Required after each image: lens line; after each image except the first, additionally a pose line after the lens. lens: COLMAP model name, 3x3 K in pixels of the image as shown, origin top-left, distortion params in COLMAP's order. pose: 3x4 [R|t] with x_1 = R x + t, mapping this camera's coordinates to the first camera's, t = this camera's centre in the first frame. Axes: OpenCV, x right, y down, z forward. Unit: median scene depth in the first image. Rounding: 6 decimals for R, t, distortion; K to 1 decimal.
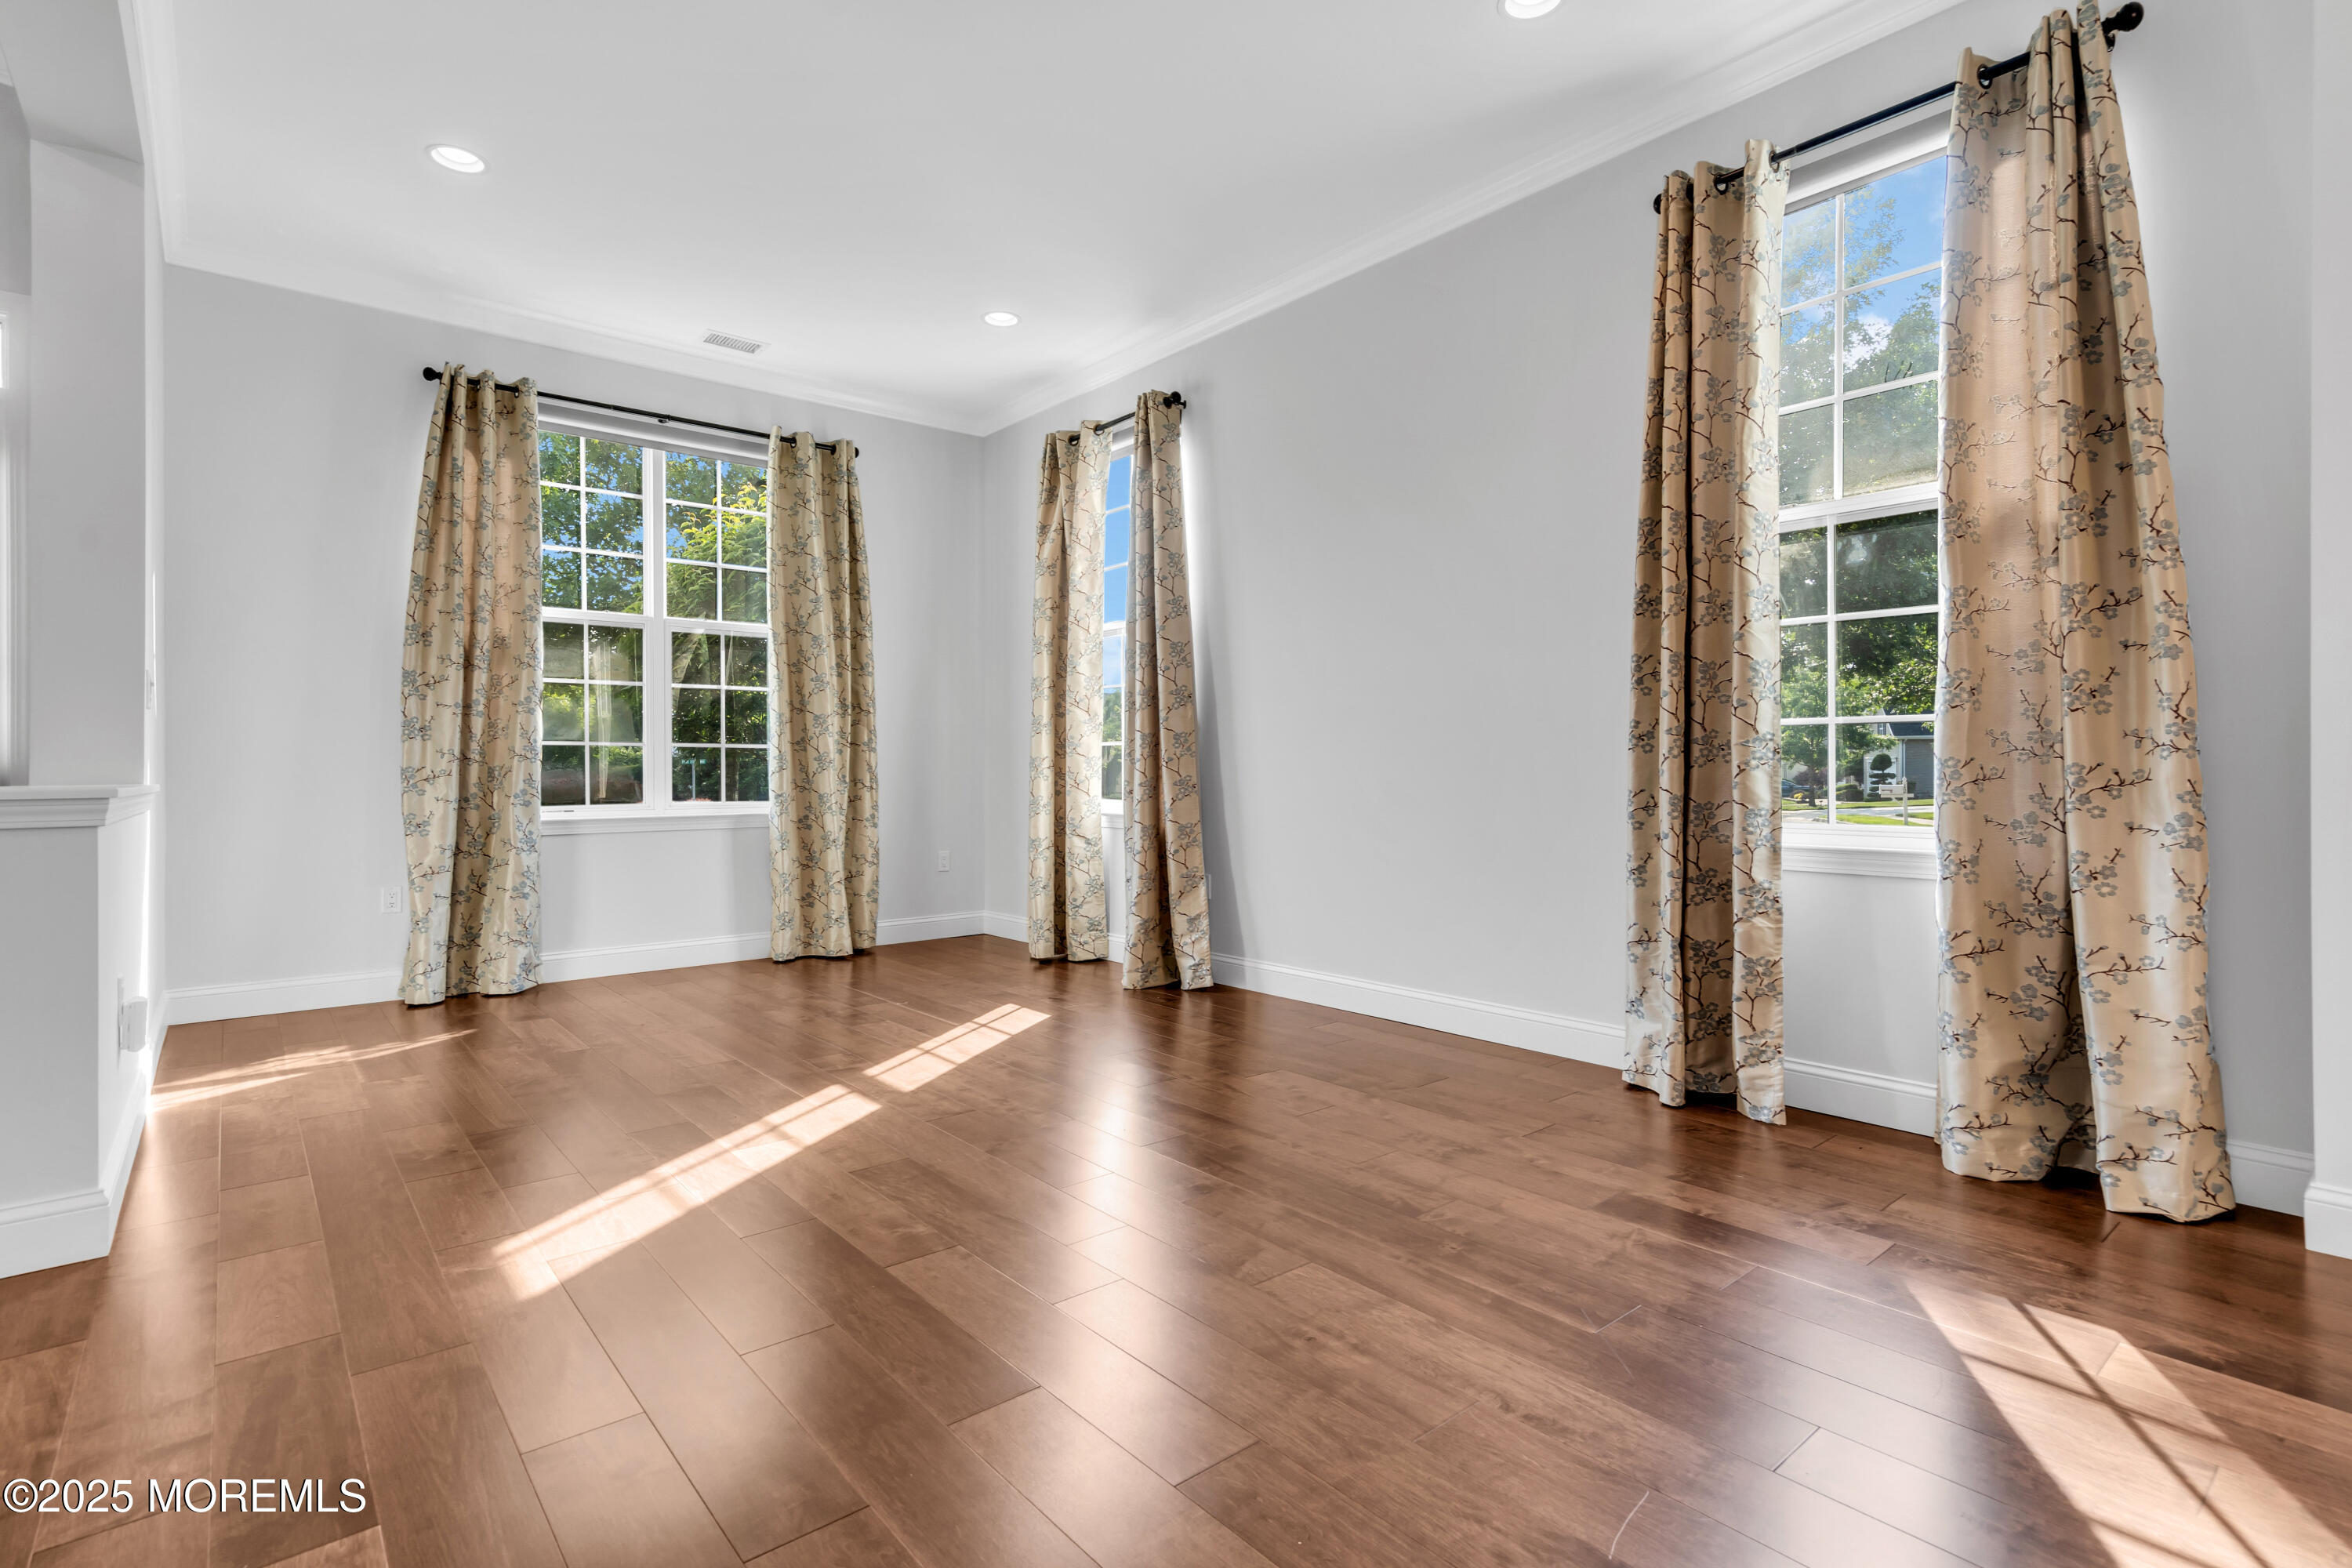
lens RADIAL K [[1106.4, 0, 1167.0], [0, 1106.4, 775.5], [0, 0, 1]] dist [0.001340, 0.001545]
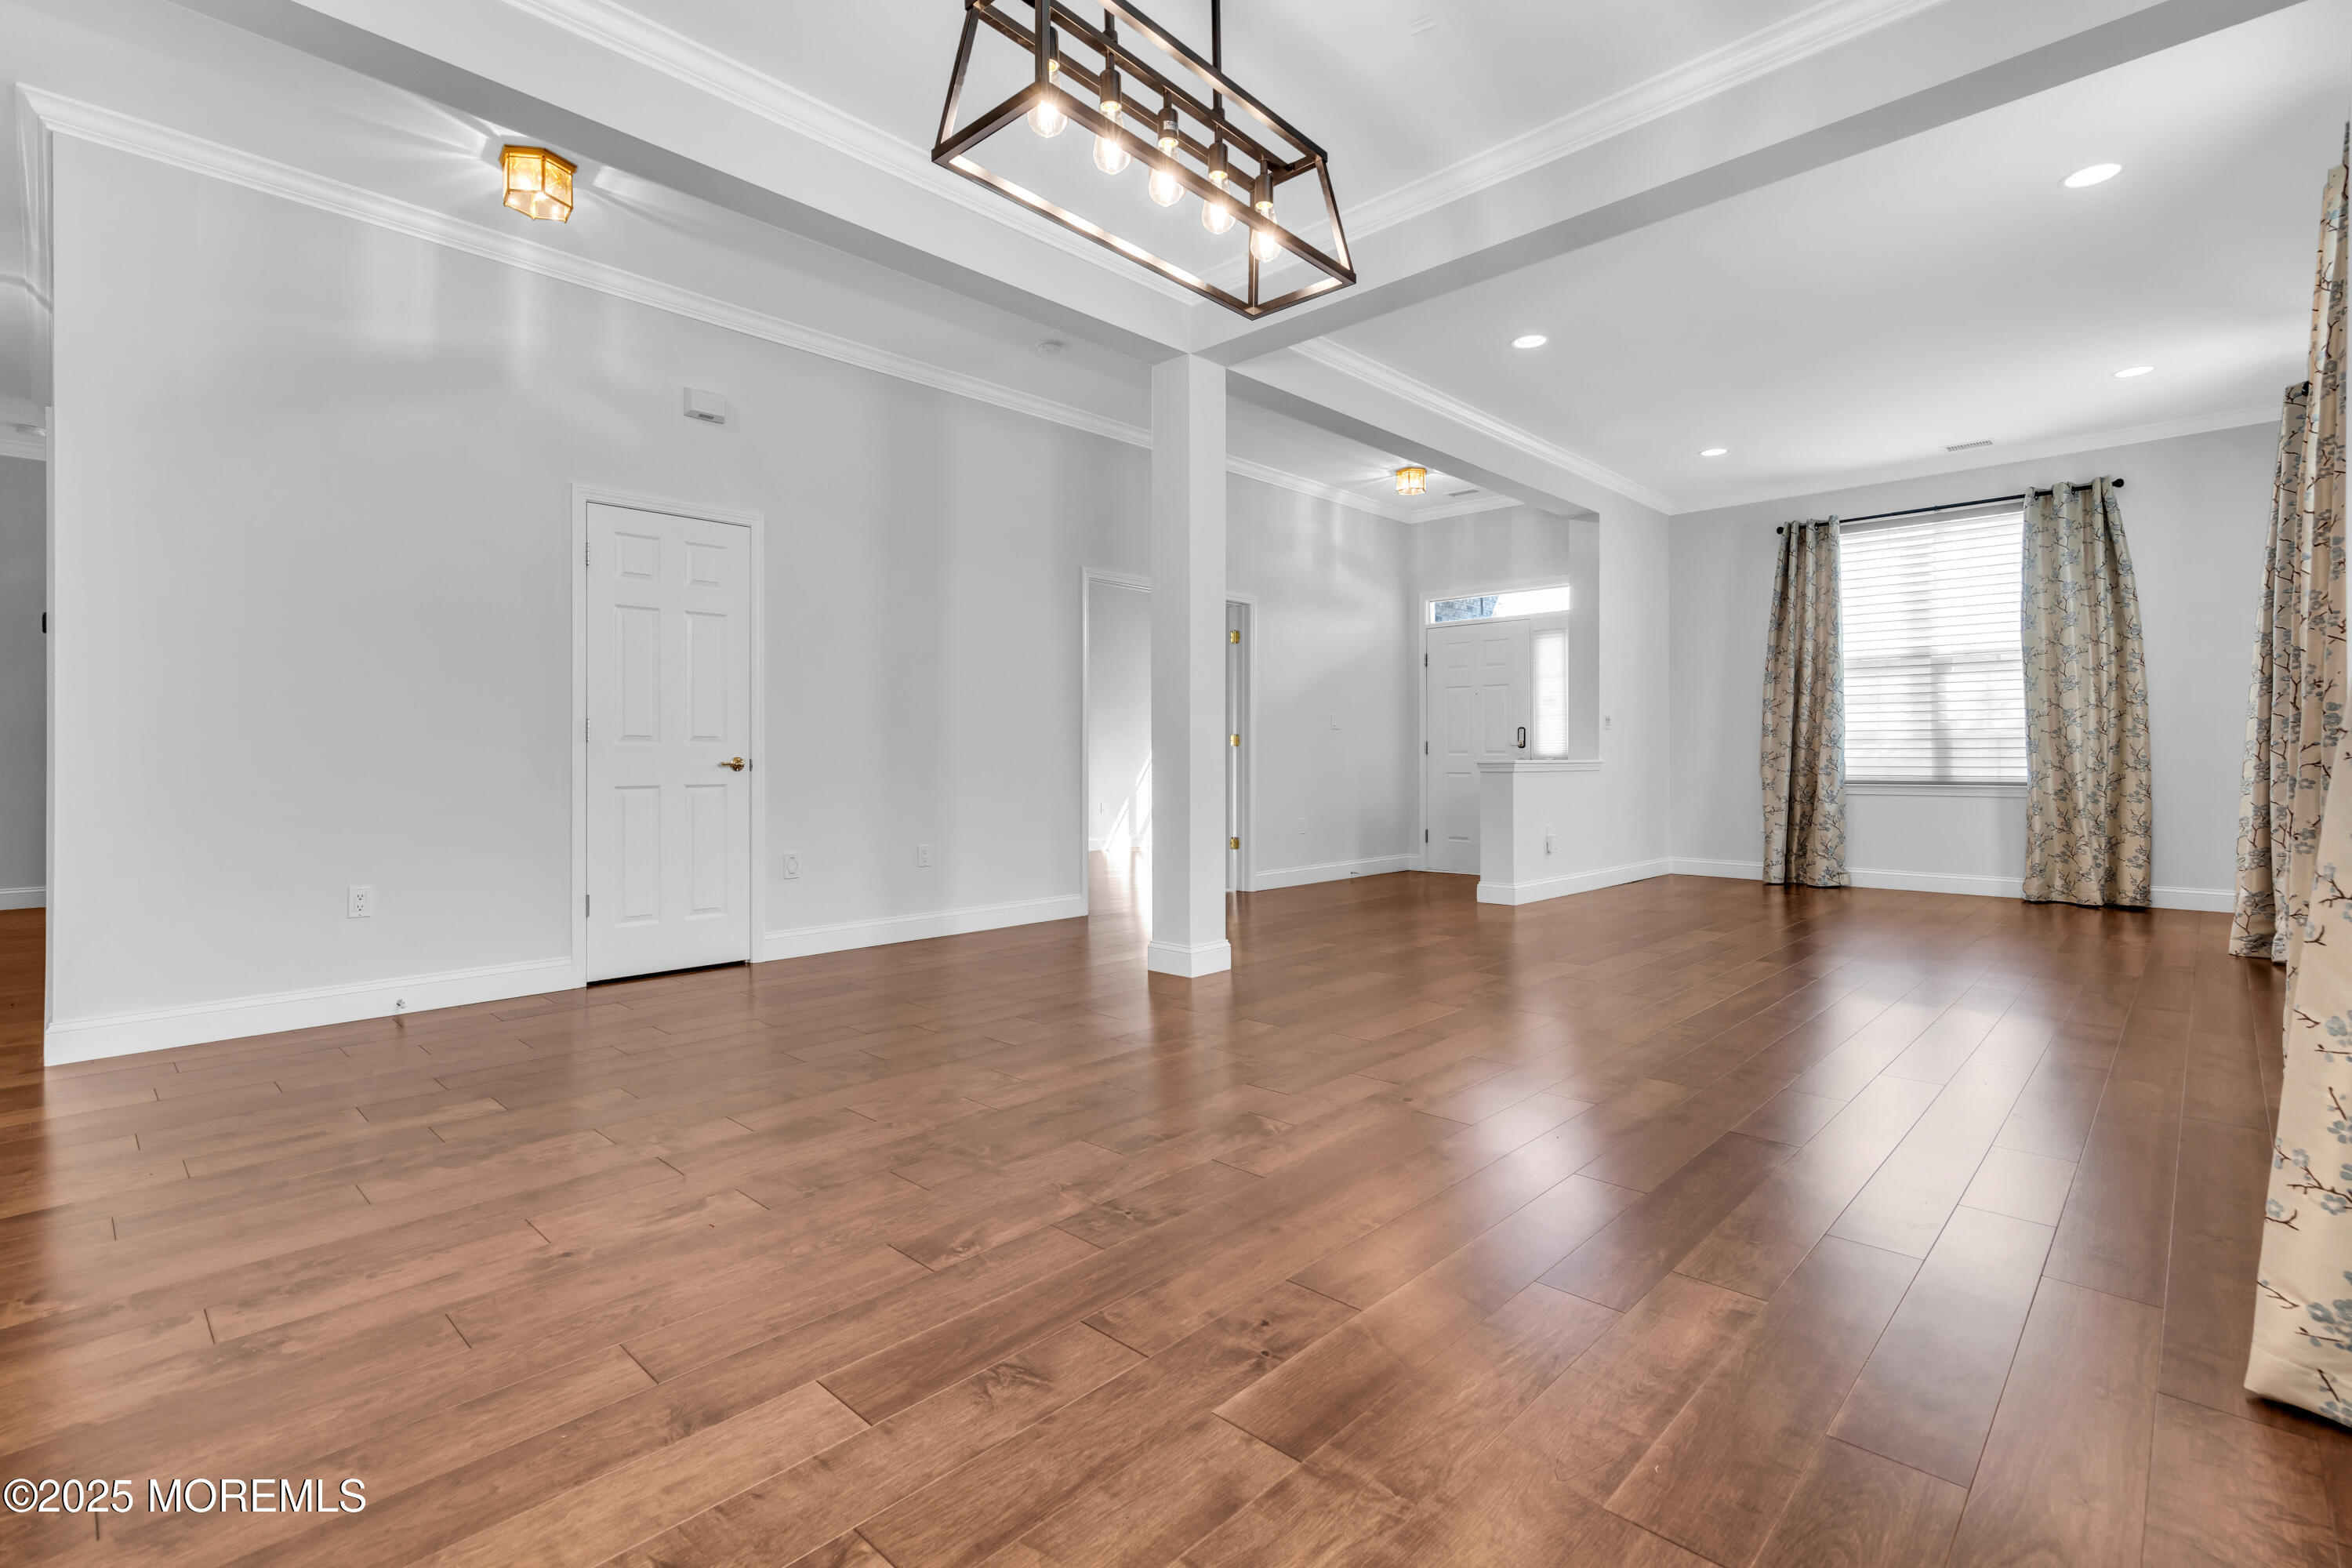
lens RADIAL K [[1074.8, 0, 1167.5], [0, 1074.8, 747.7], [0, 0, 1]] dist [0.001341, 0.000327]
pose [[0.100398, -0.007697, -0.994918, 0.903114], [-0.001486, 0.999968, -0.007886, 0.000823], [0.994946, 0.002270, 0.100383, -0.146446]]
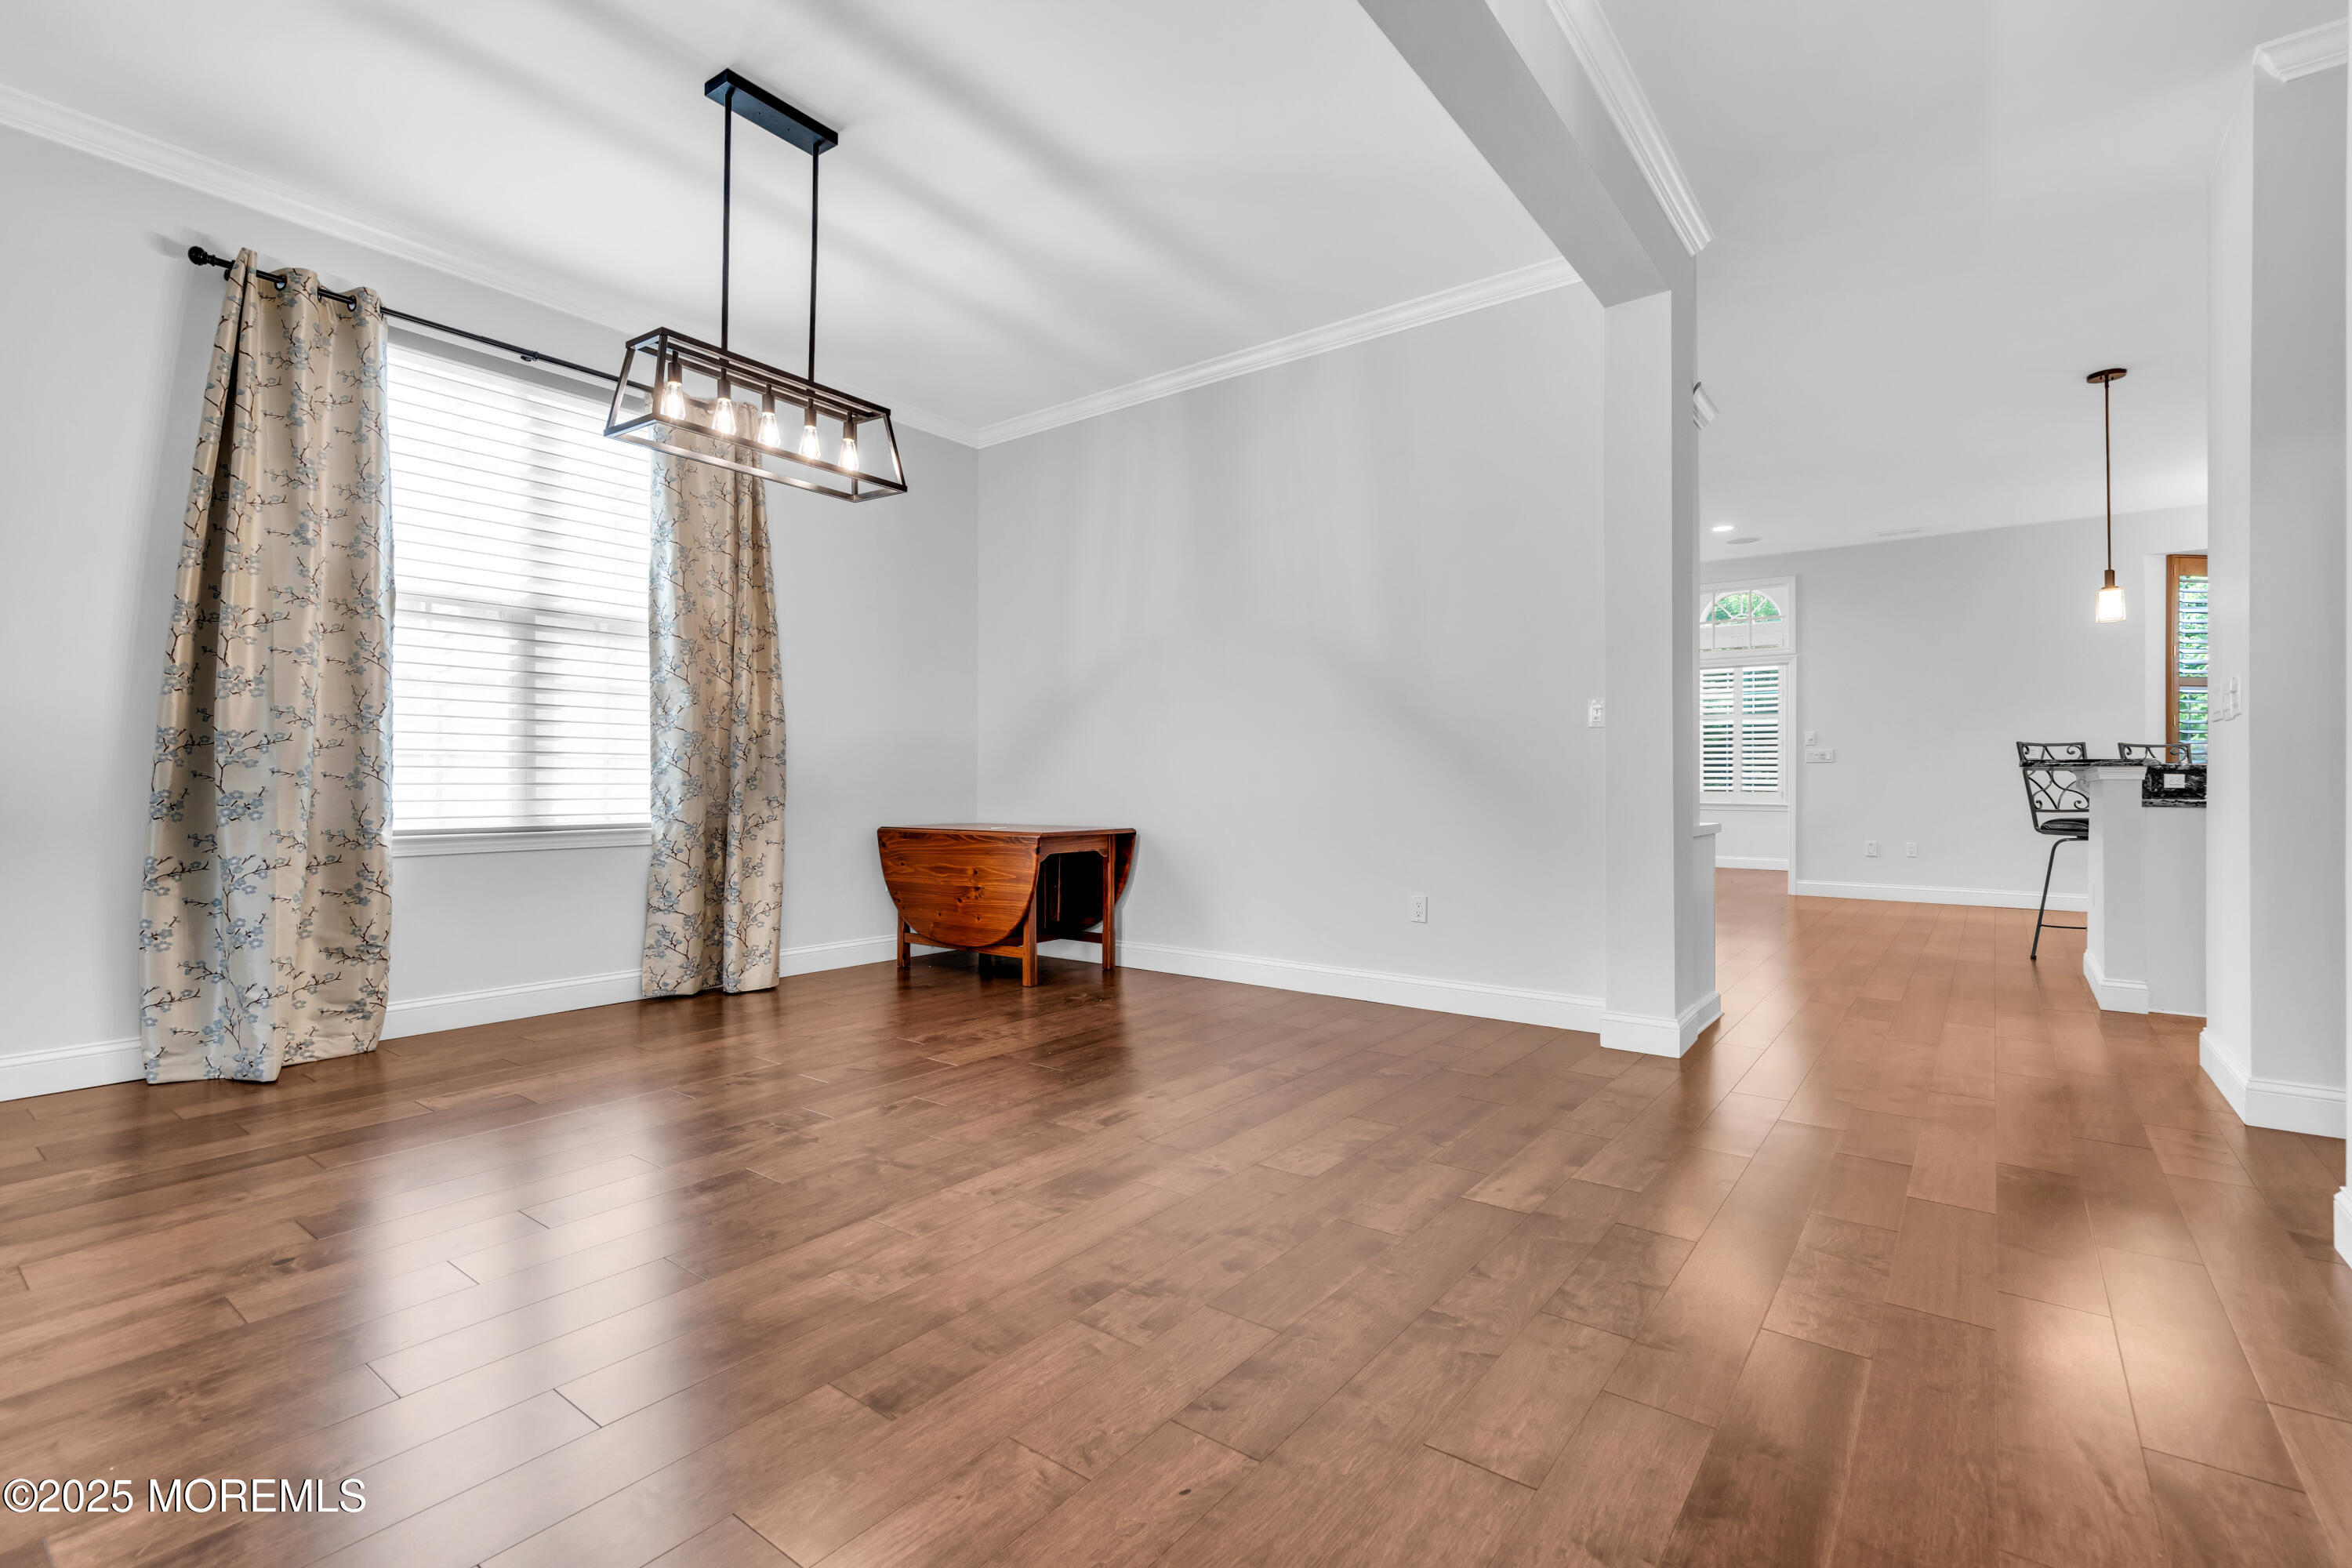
lens RADIAL K [[1068.3, 0, 1172.9], [0, 1068.3, 774.6], [0, 0, 1]] dist [0.009111, 0.000031]
pose [[-0.209135, 0.010980, 0.977825, -0.177340], [0.004639, 0.999937, -0.010236, 0.002804], [-0.977876, 0.002396, -0.209173, -0.211434]]
